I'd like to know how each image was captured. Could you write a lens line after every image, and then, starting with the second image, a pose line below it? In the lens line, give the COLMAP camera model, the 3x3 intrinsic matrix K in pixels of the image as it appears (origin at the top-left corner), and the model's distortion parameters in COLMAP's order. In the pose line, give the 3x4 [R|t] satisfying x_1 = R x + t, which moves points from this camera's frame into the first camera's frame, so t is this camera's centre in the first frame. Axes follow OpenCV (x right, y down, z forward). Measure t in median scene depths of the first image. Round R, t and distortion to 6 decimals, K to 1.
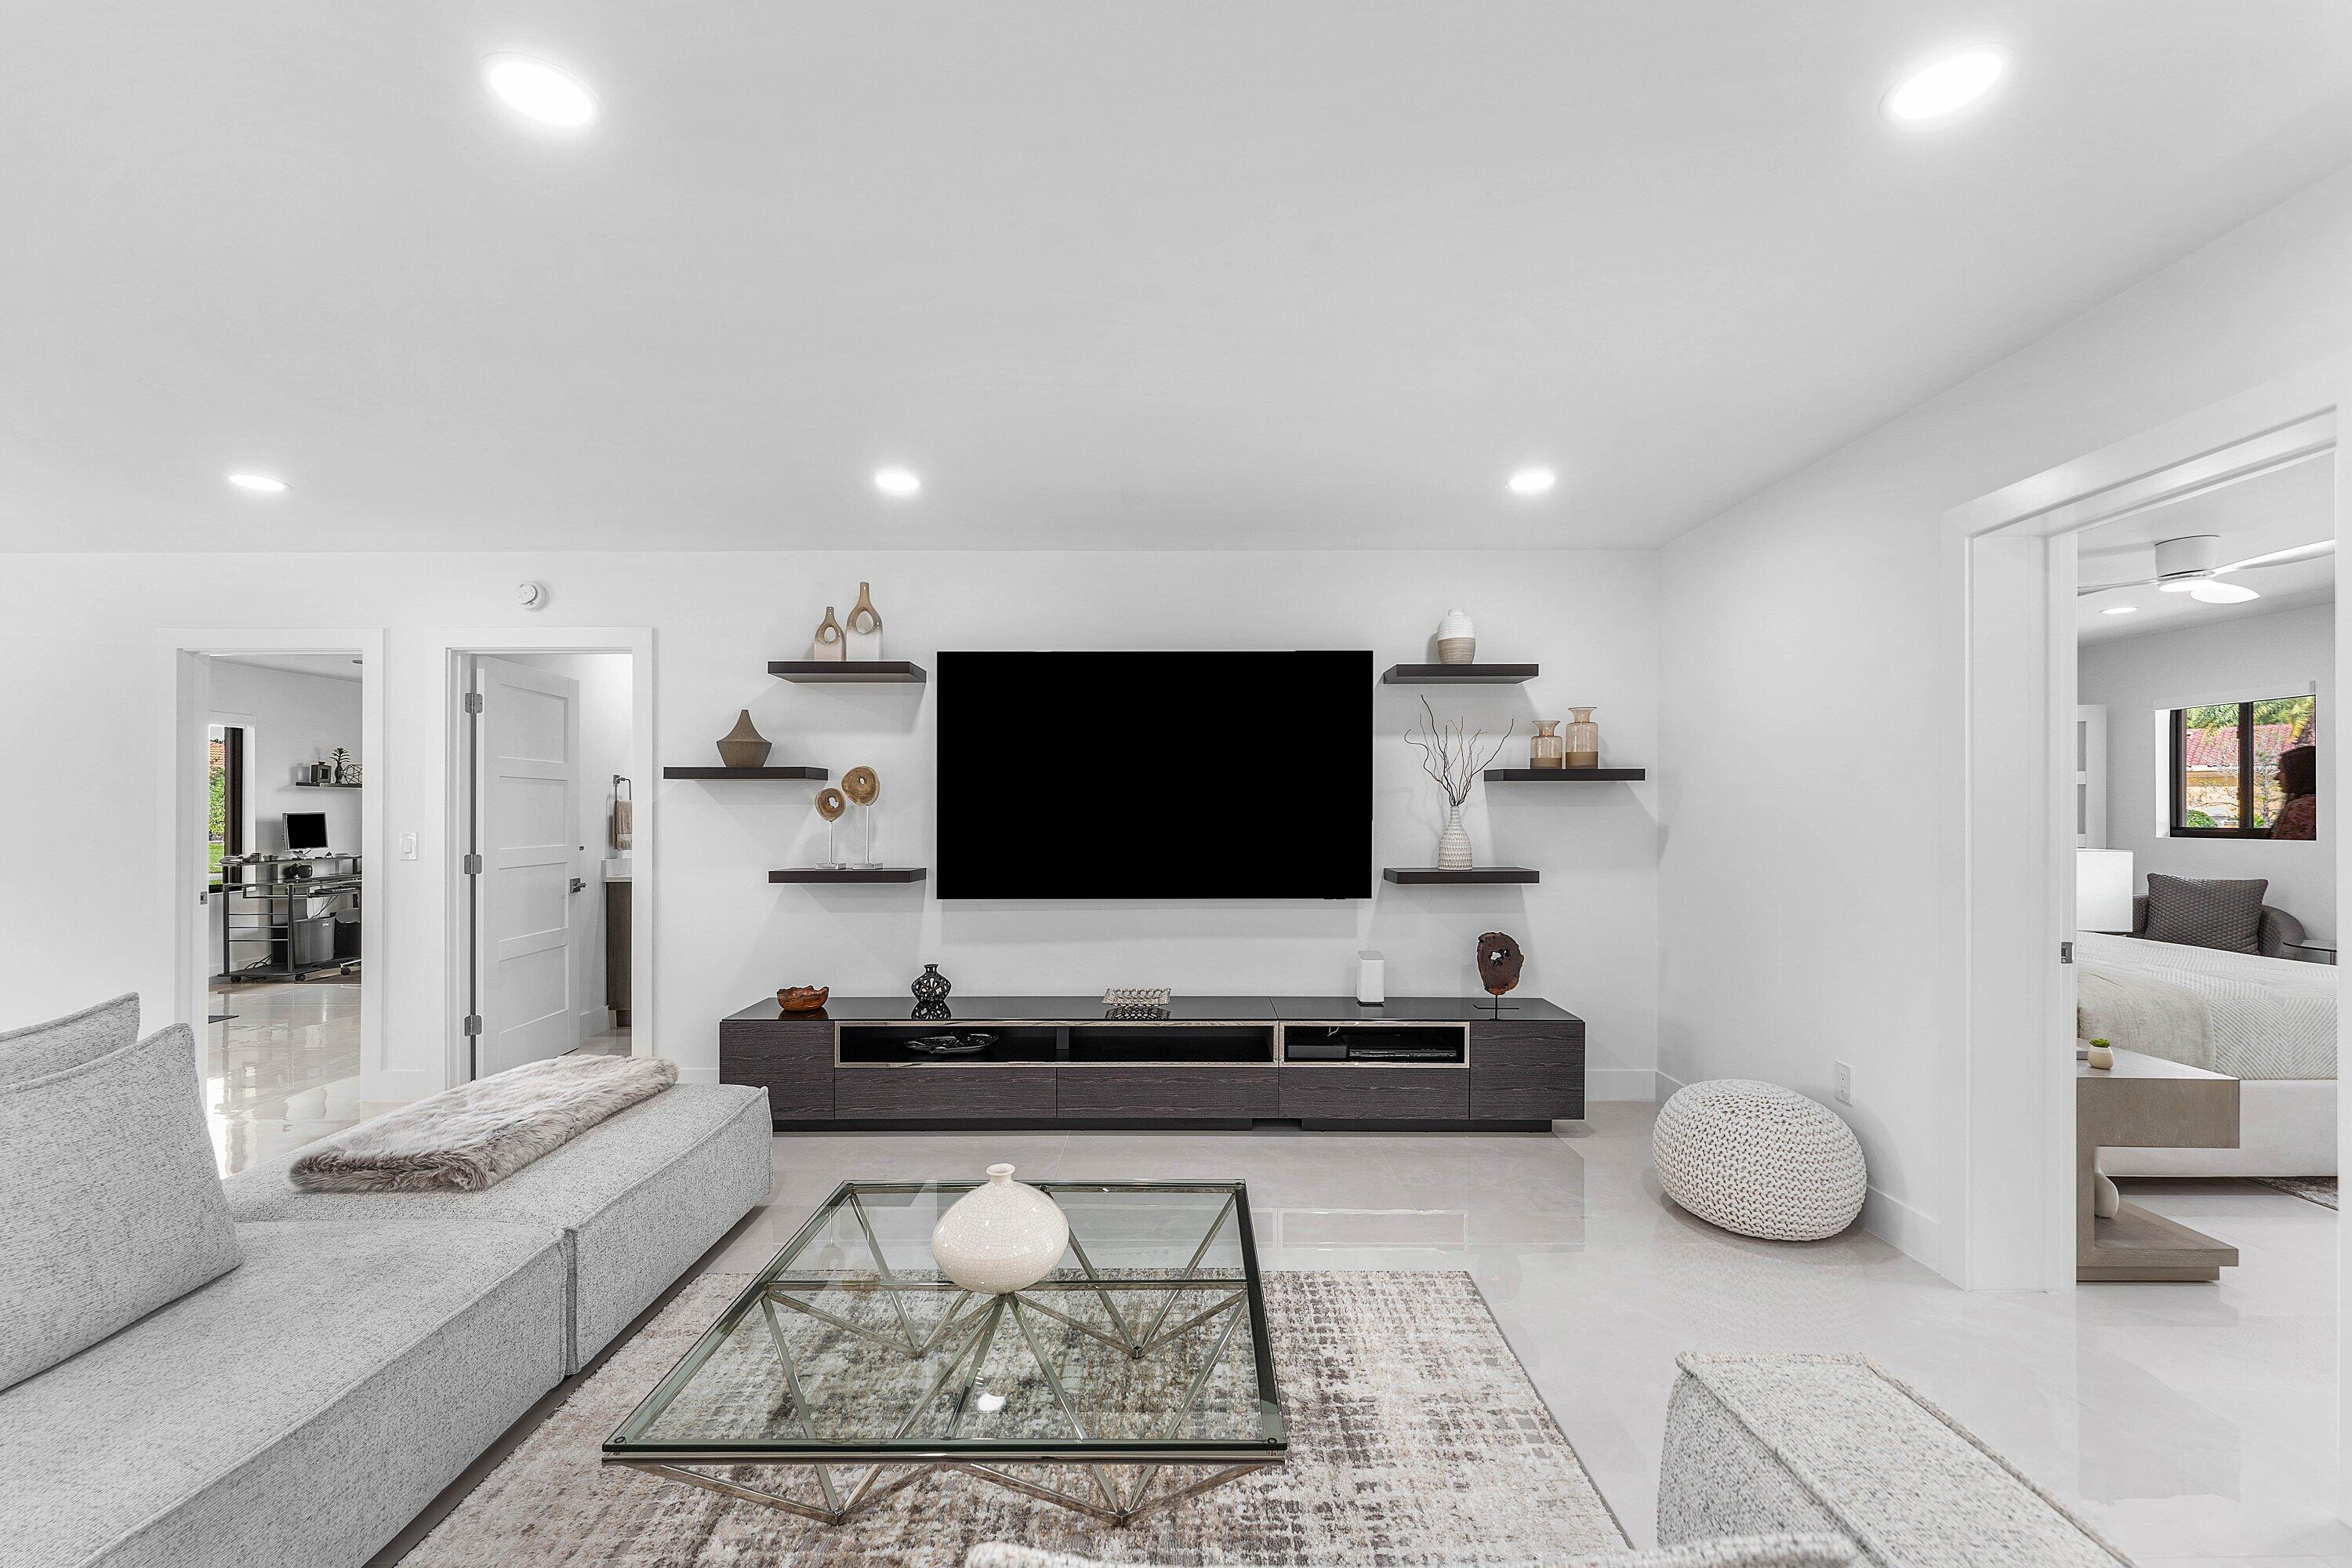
lens RADIAL K [[947.6, 0, 1176.6], [0, 947.6, 804.4], [0, 0, 1]] dist [0.003166, 0.000199]
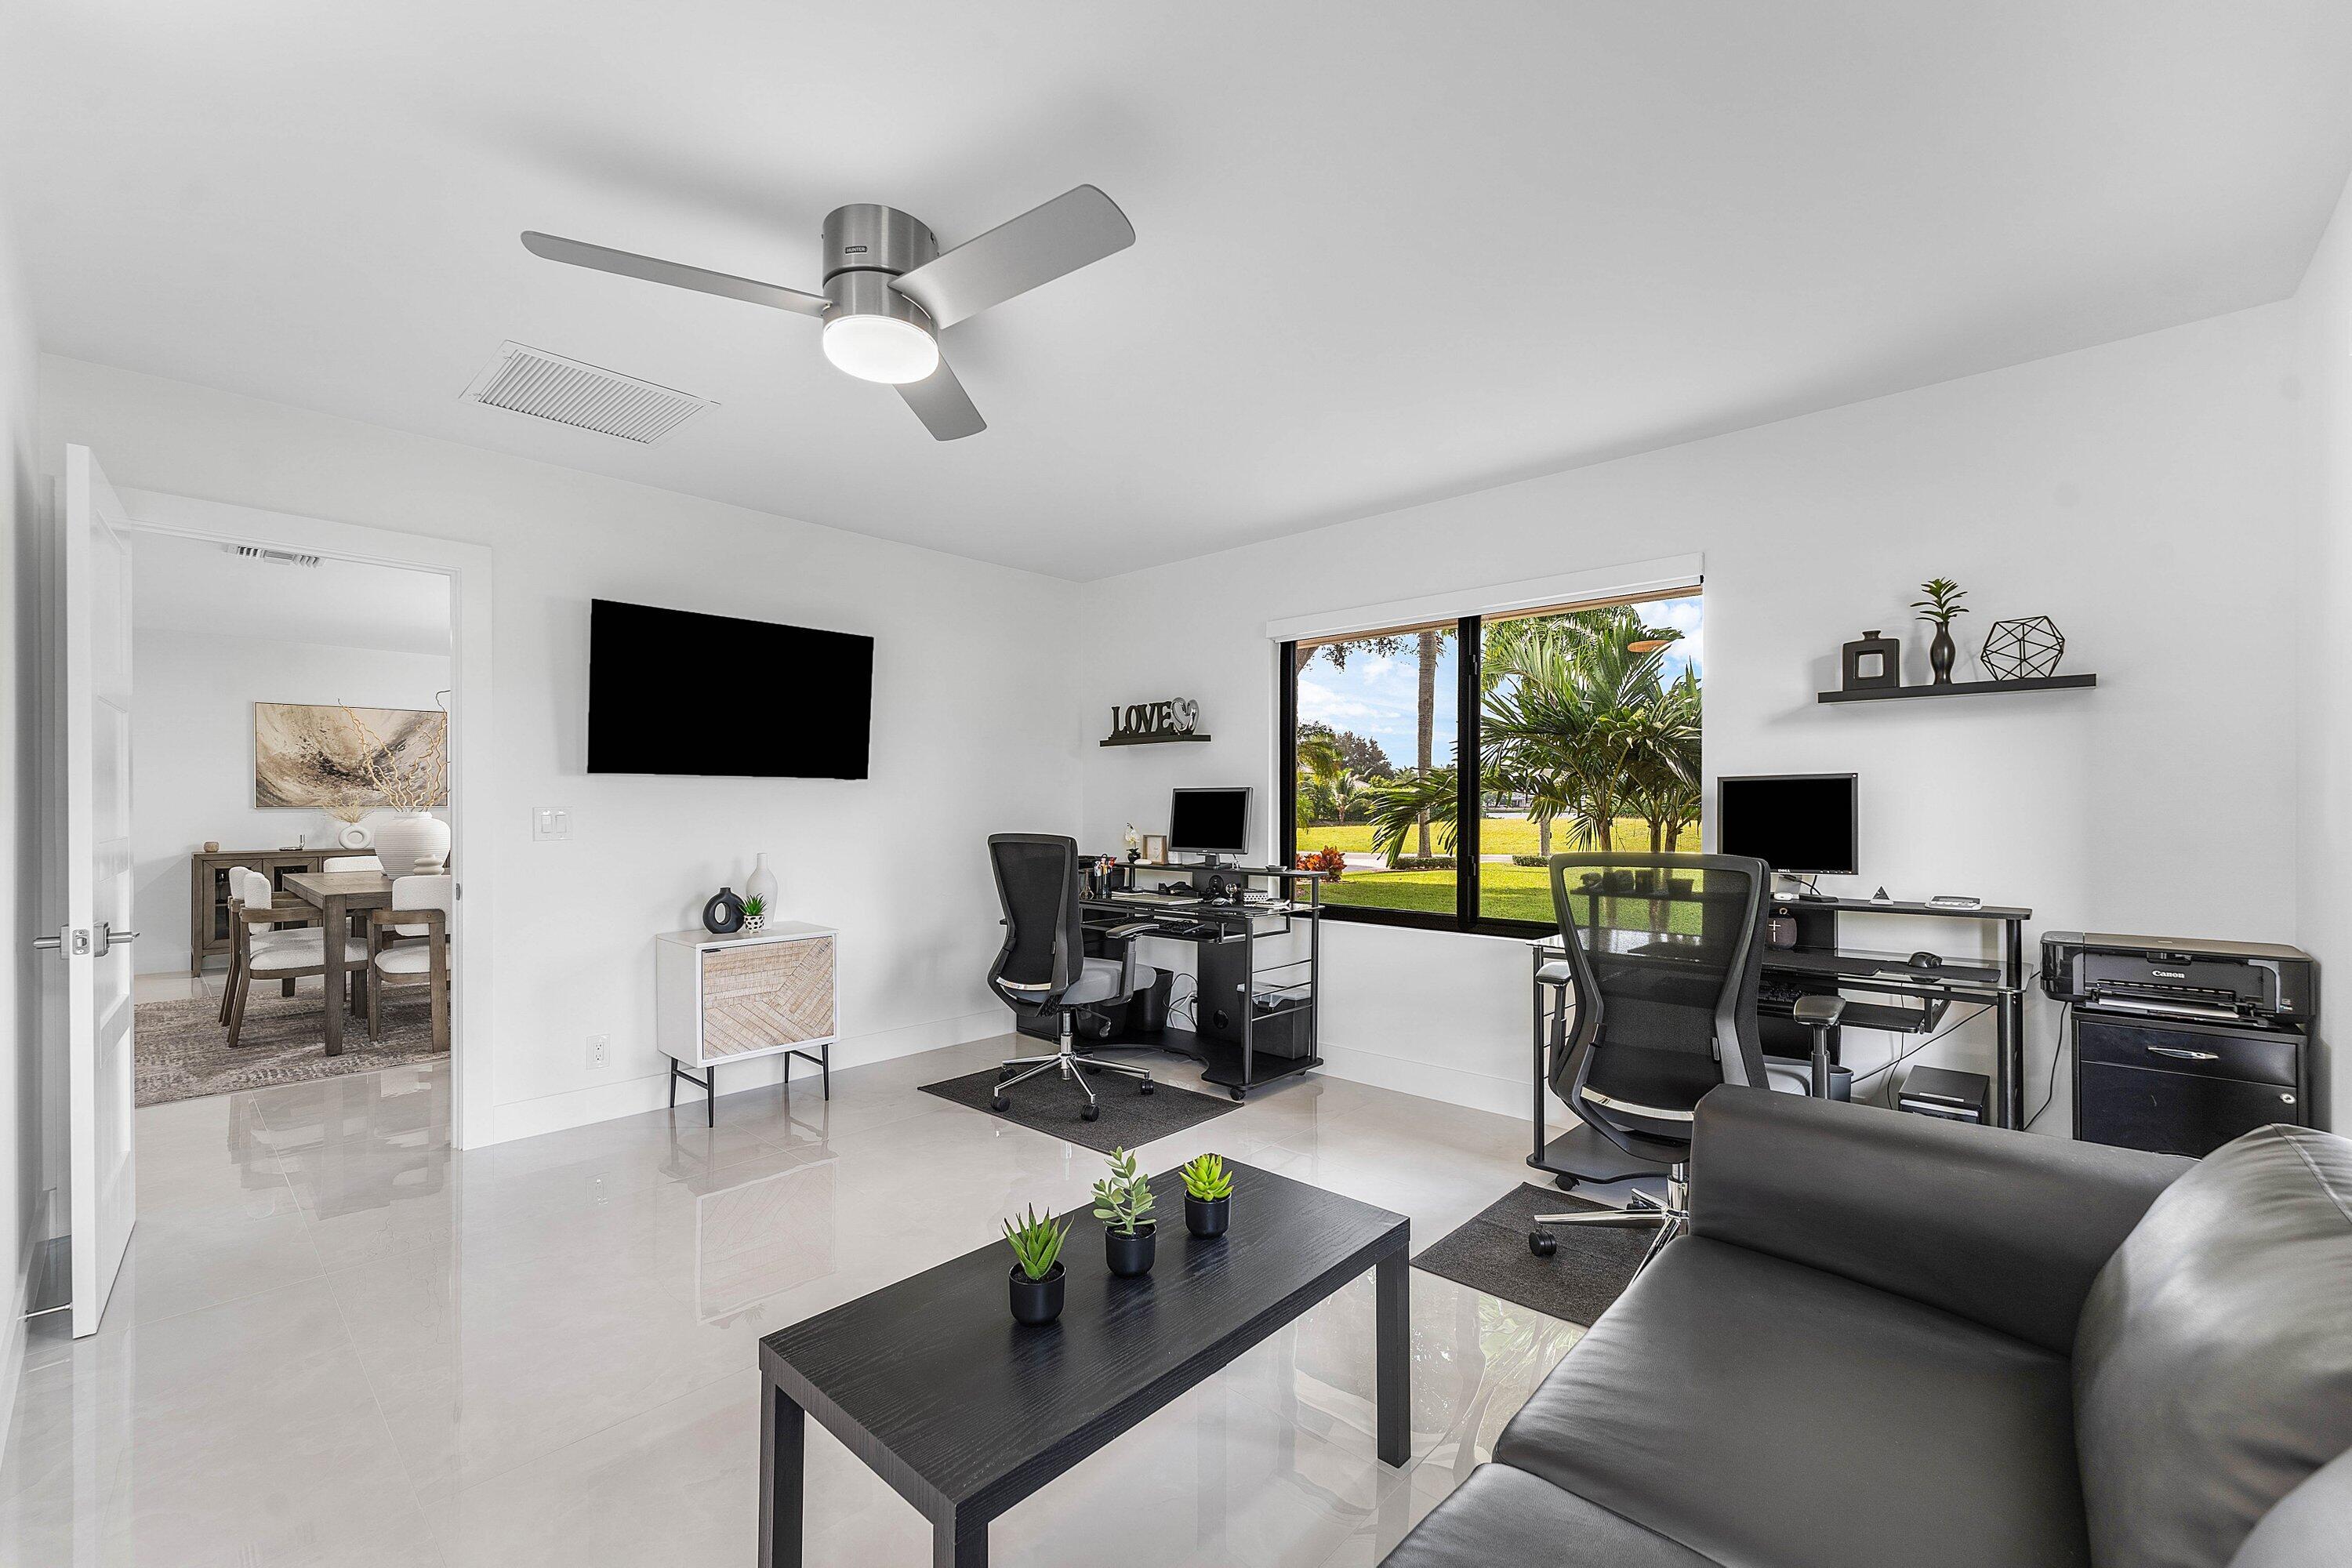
lens RADIAL K [[947.6, 0, 1176.5], [0, 947.6, 790.7], [0, 0, 1]] dist [0.003166, 0.000199]
pose [[-0.651887, -0.004743, -0.758301, -0.461318], [0.005314, 0.999927, -0.010822, 0.017002], [0.758298, -0.011085, -0.651814, 1.027089]]
